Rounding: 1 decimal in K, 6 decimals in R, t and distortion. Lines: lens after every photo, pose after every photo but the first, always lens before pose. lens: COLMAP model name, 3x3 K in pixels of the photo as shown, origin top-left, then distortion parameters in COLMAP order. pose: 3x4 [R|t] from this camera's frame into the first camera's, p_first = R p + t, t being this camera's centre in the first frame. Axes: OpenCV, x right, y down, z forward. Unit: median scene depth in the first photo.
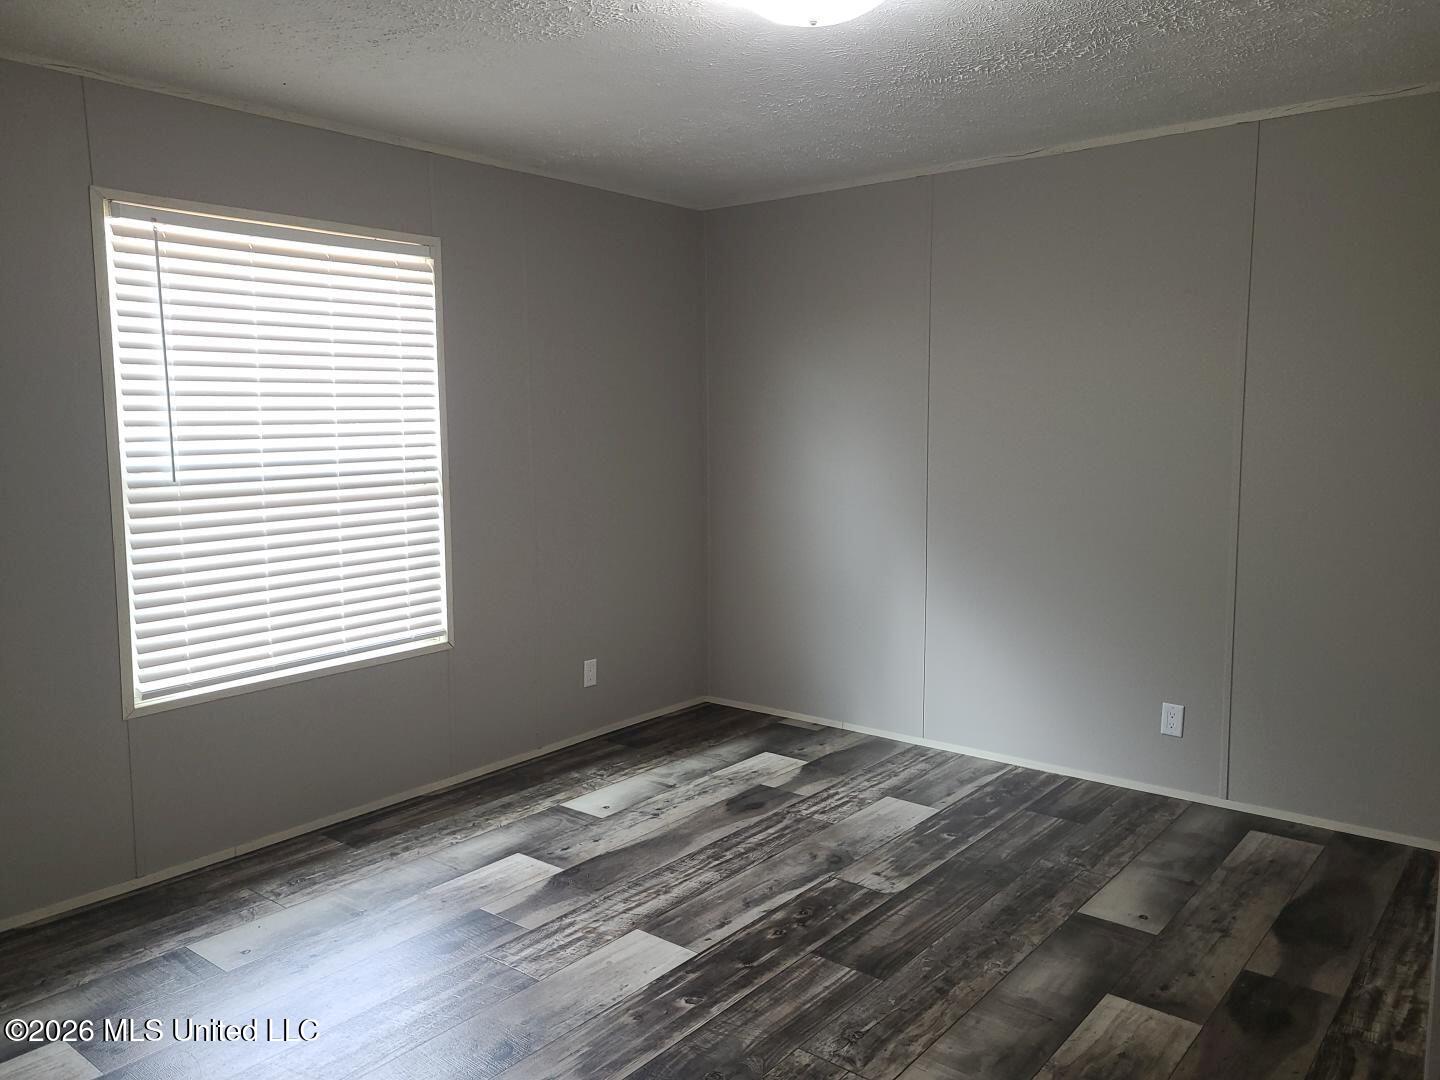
lens RADIAL K [[1104.0, 0, 736.2], [0, 1104.0, 520.5], [0, 0, 1]] dist [0.052151, 0.000682]
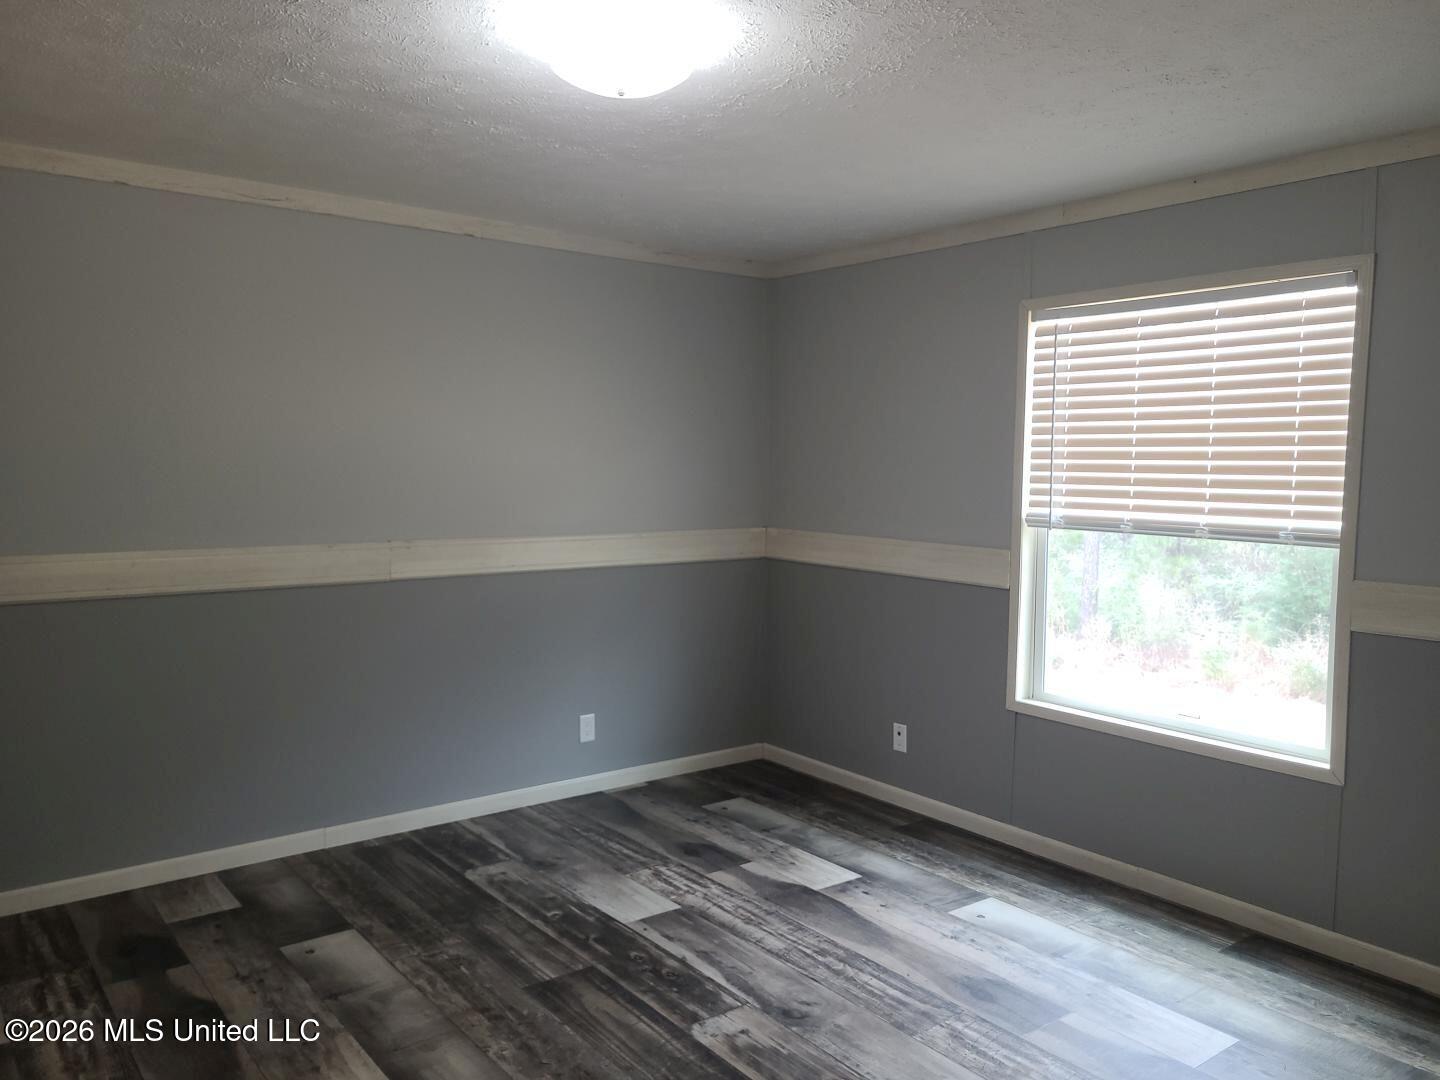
lens RADIAL K [[1099.6, 0, 721.0], [0, 1099.6, 561.1], [0, 0, 1]] dist [0.039244, -0.013135]
pose [[-0.241283, 0.080585, -0.967103, 0.966780], [-0.109186, 0.987965, 0.109564, -0.122648], [0.964293, 0.132030, -0.229580, 1.215672]]
